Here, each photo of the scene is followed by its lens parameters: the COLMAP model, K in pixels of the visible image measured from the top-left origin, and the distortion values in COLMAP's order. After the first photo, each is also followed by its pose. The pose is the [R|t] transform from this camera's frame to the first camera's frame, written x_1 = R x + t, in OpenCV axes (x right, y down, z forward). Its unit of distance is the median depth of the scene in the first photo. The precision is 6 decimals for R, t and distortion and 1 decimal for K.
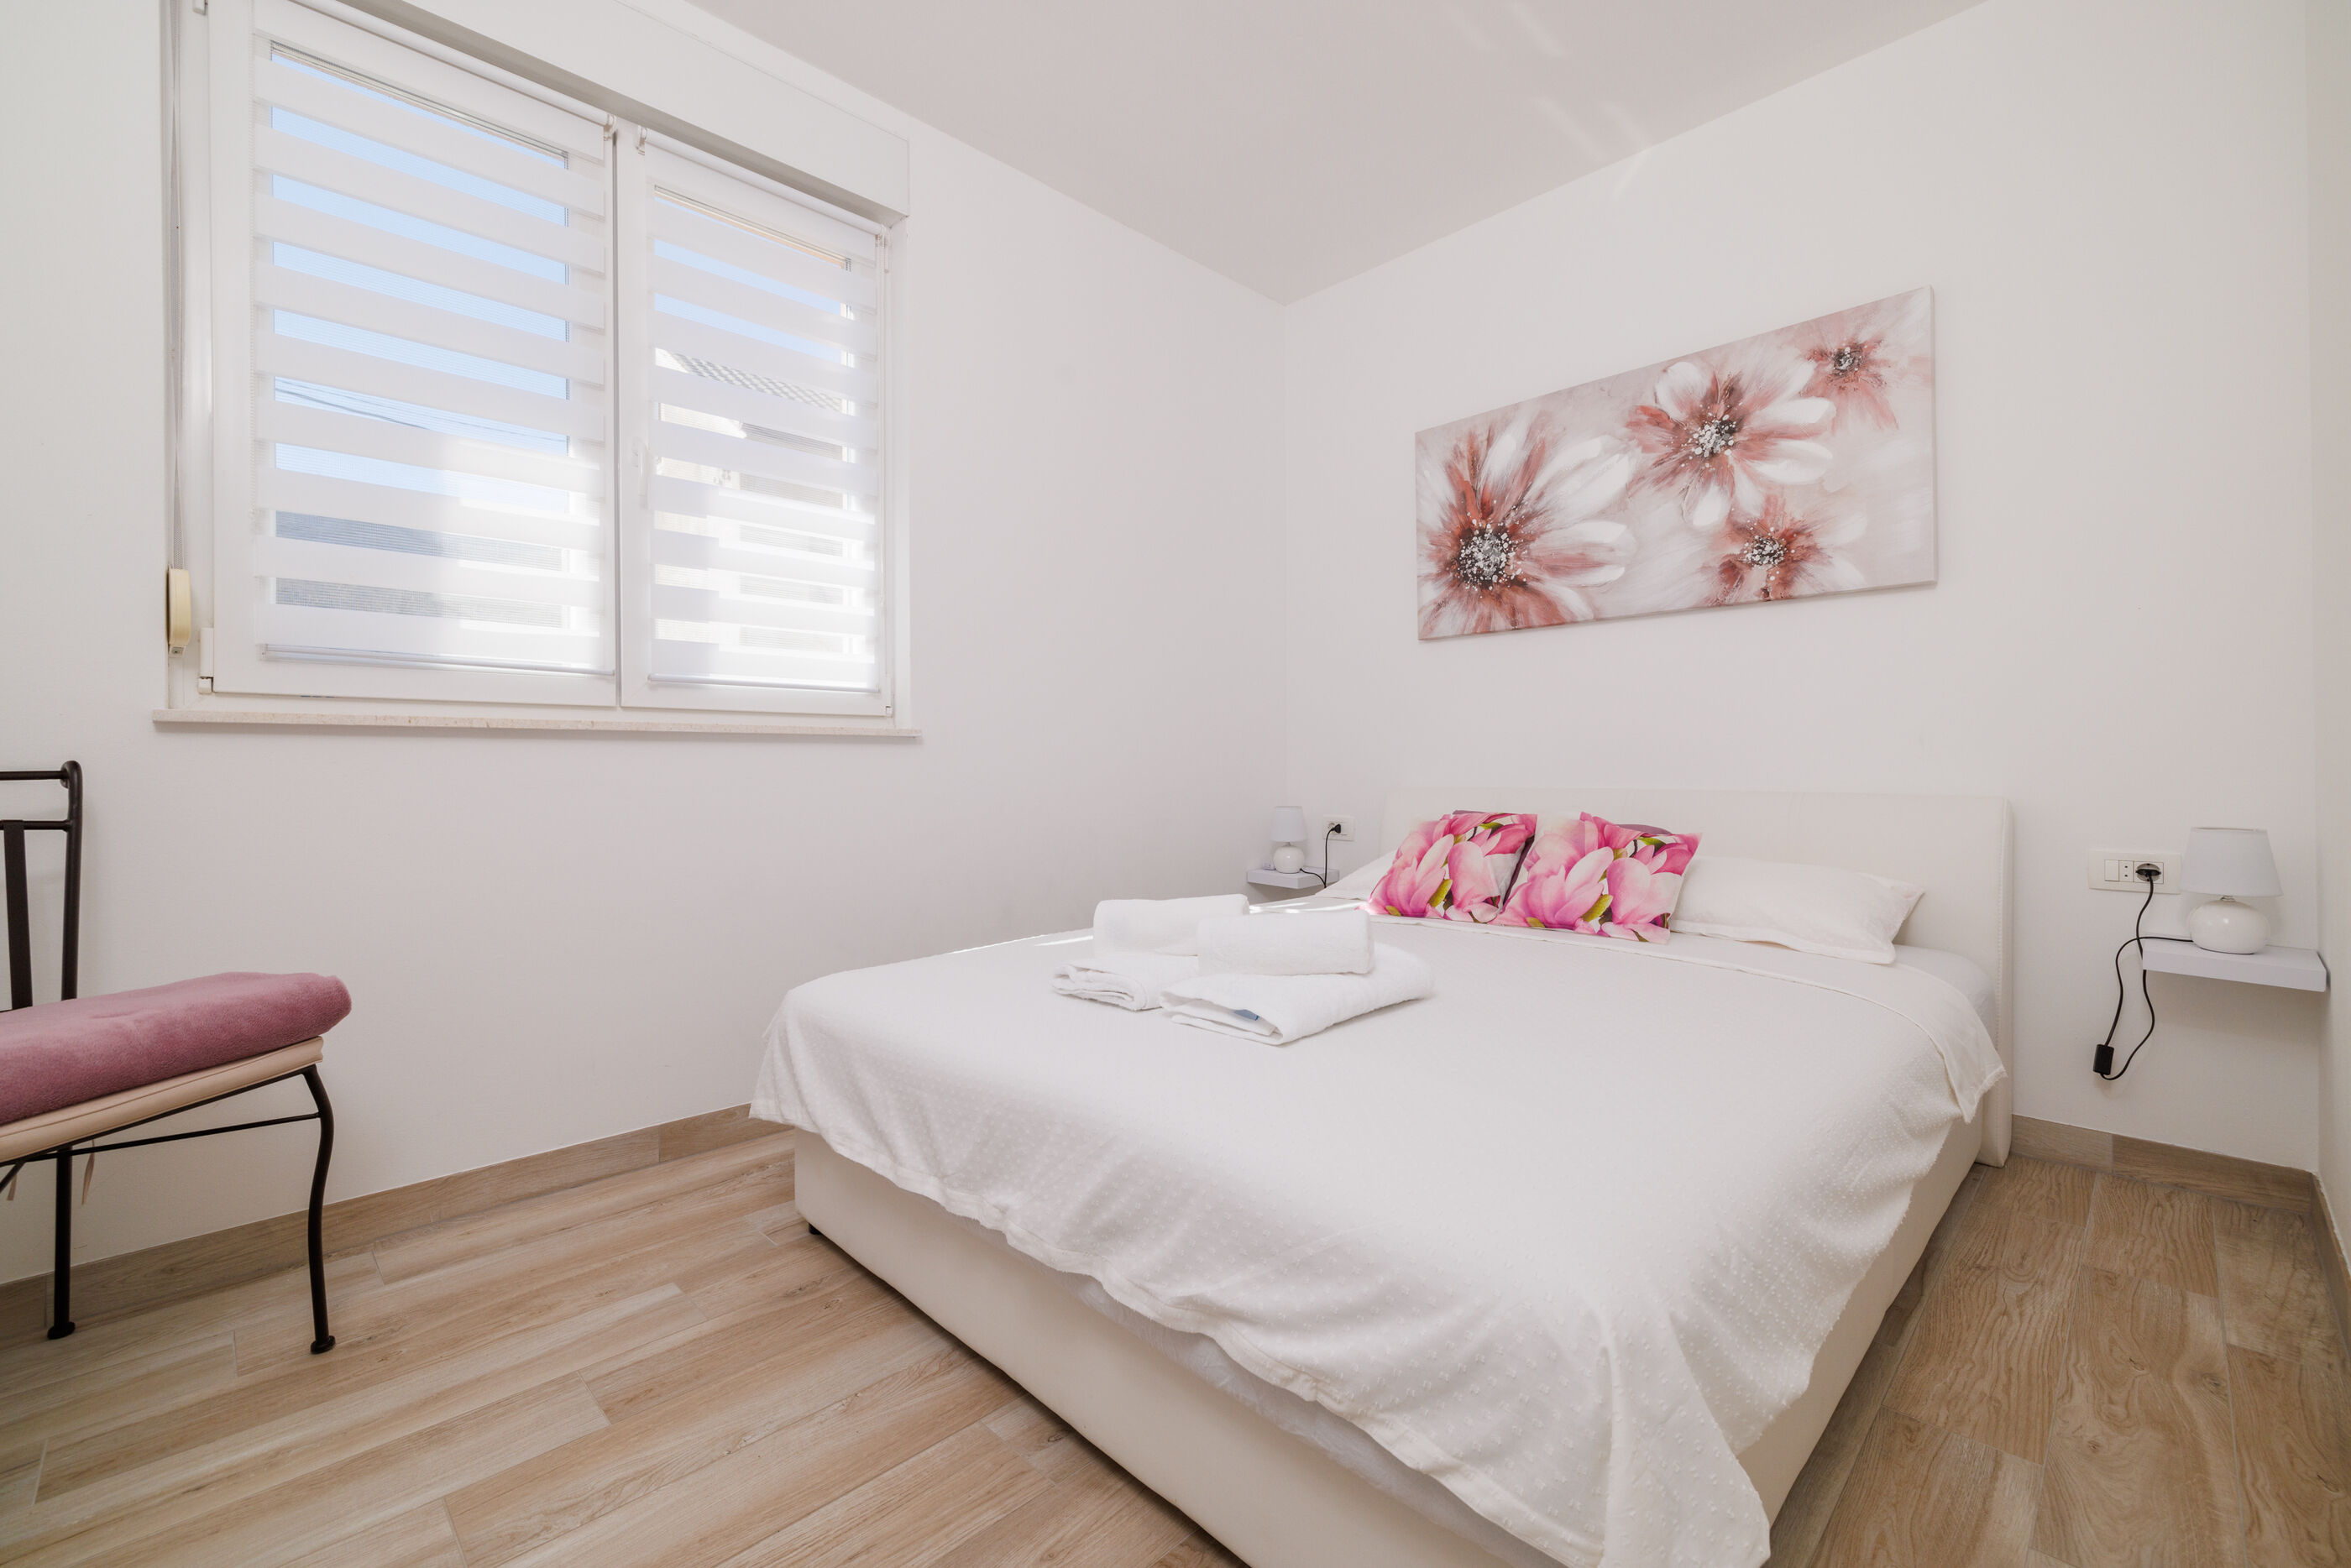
lens RADIAL K [[998.5, 0, 1188.4], [0, 998.5, 763.5], [0, 0, 1]] dist [0.000549, 0.001264]
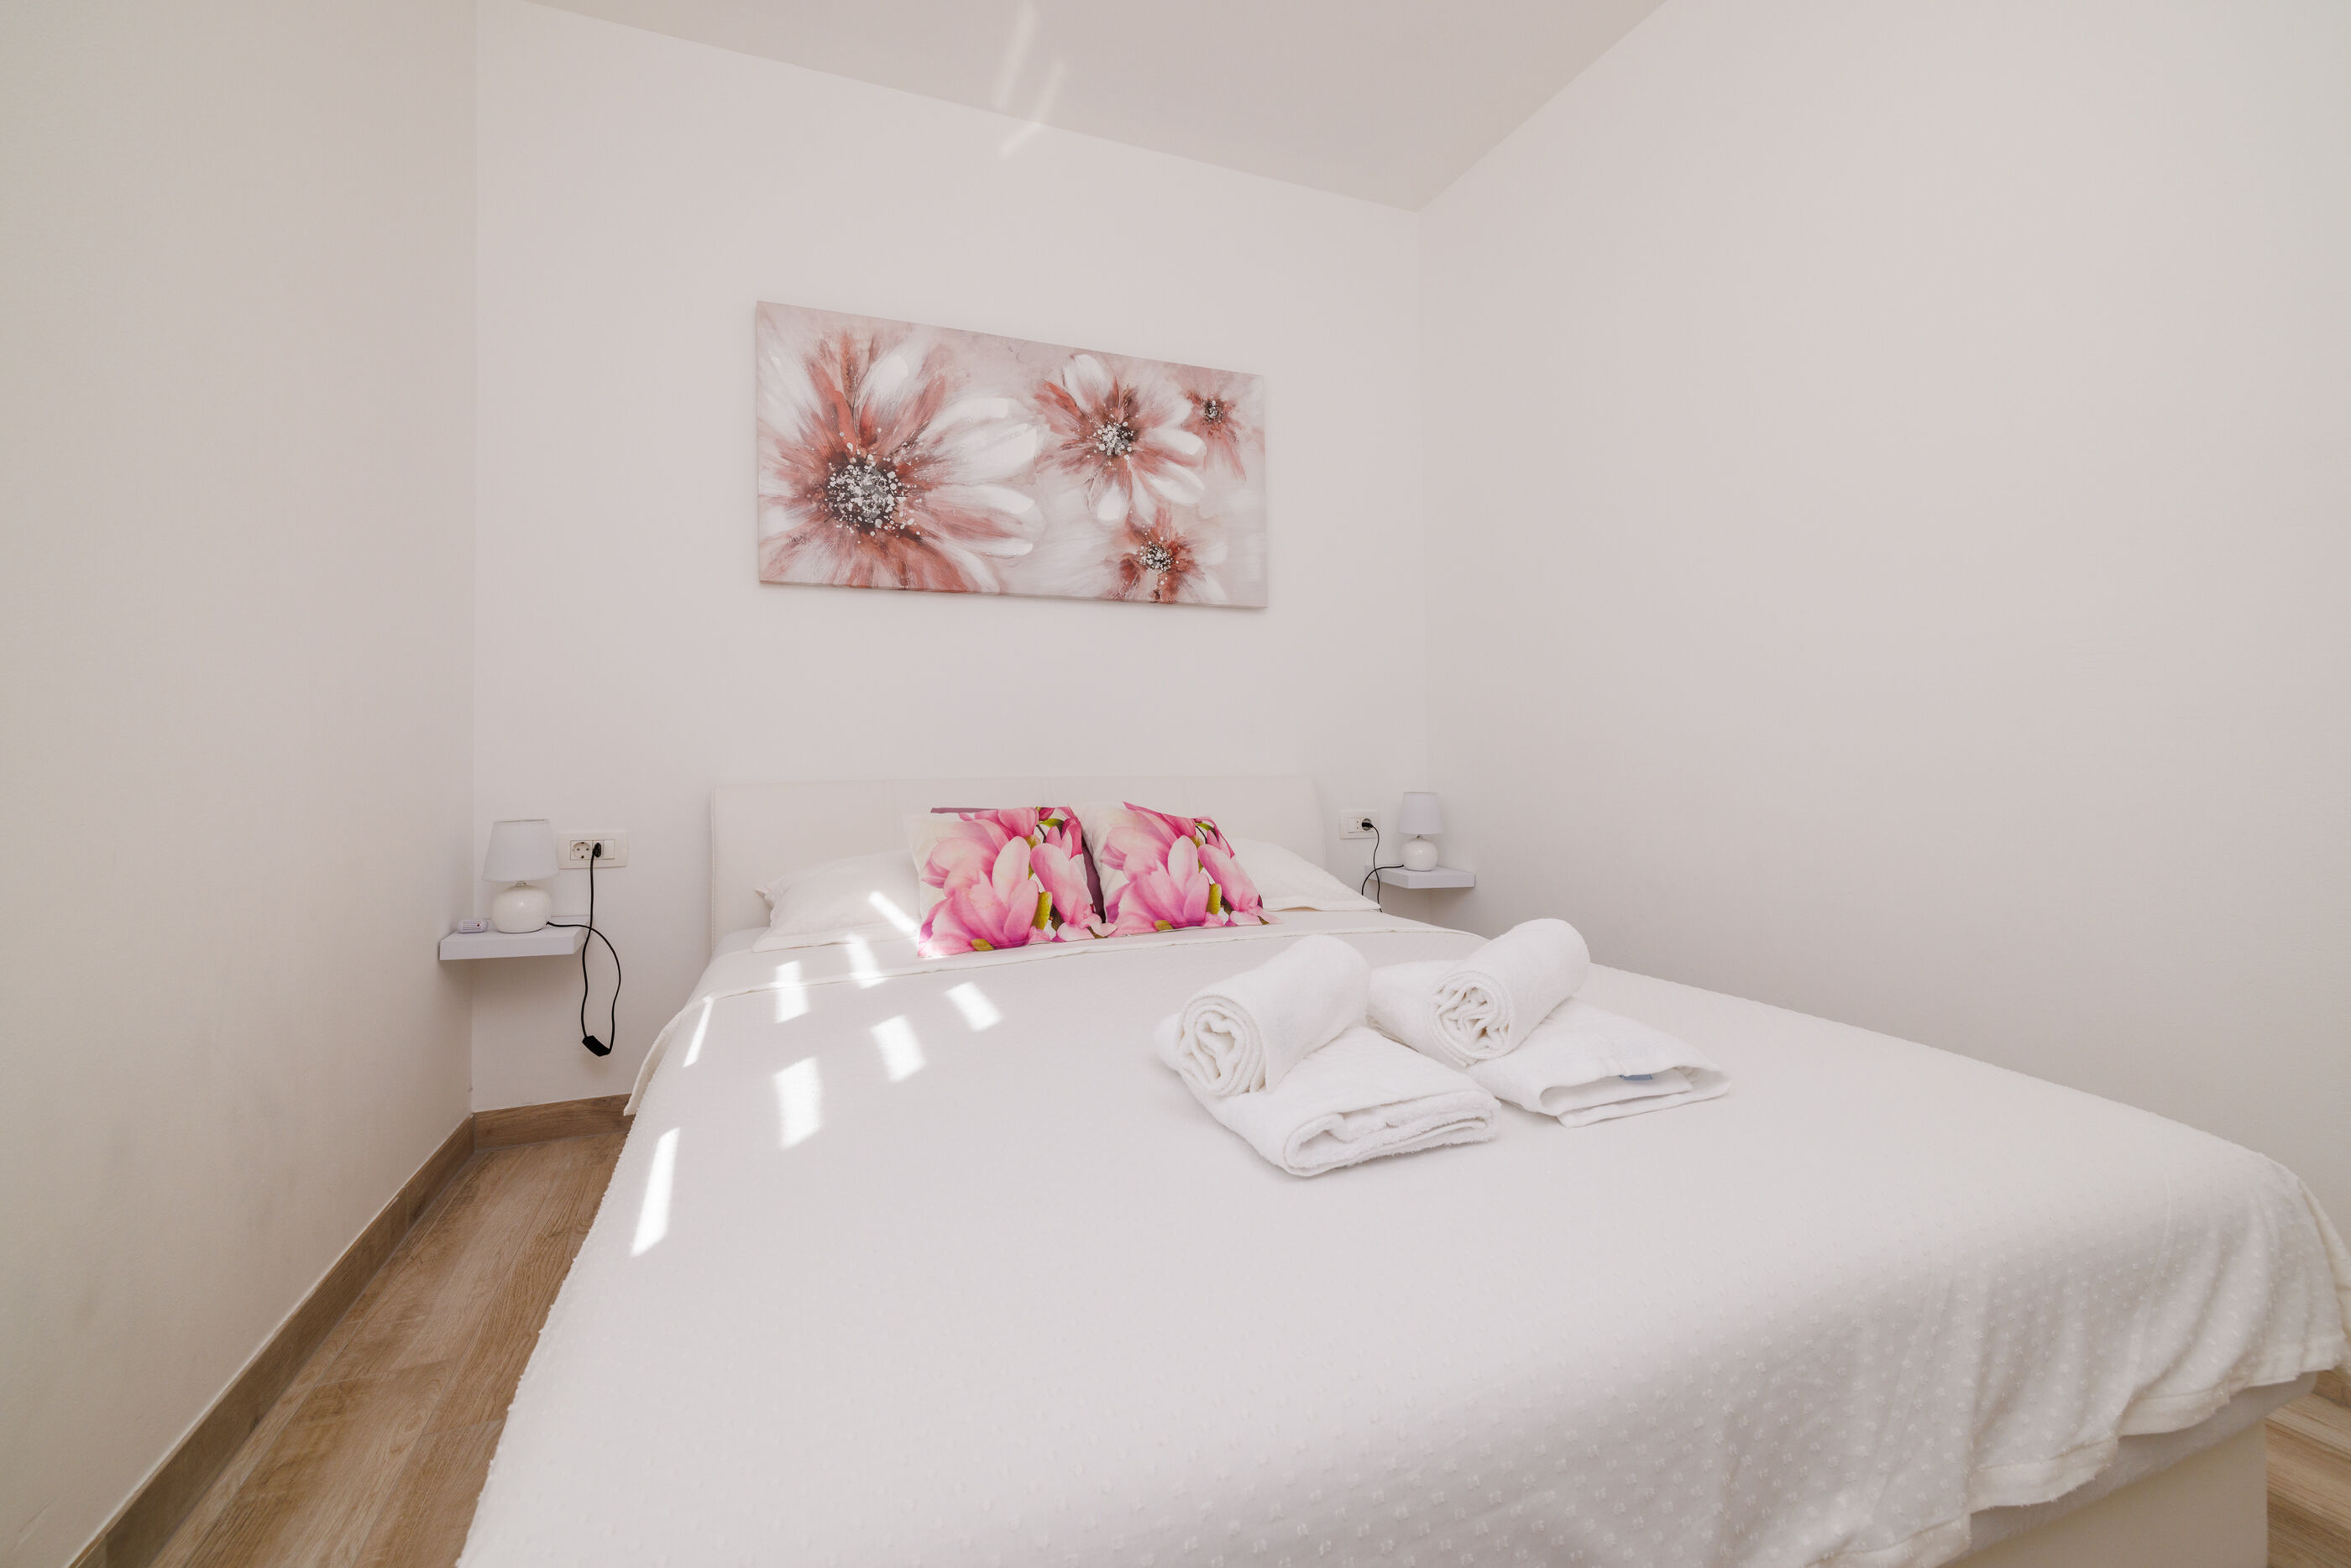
lens RADIAL K [[998.5, 0, 1180.3], [0, 998.5, 728.8], [0, 0, 1]] dist [0.000549, 0.001264]
pose [[0.382087, 0.027025, 0.923731, -0.406712], [0.000343, 0.999568, -0.029386, 0.007678], [-0.924126, 0.011544, 0.381913, 0.542500]]
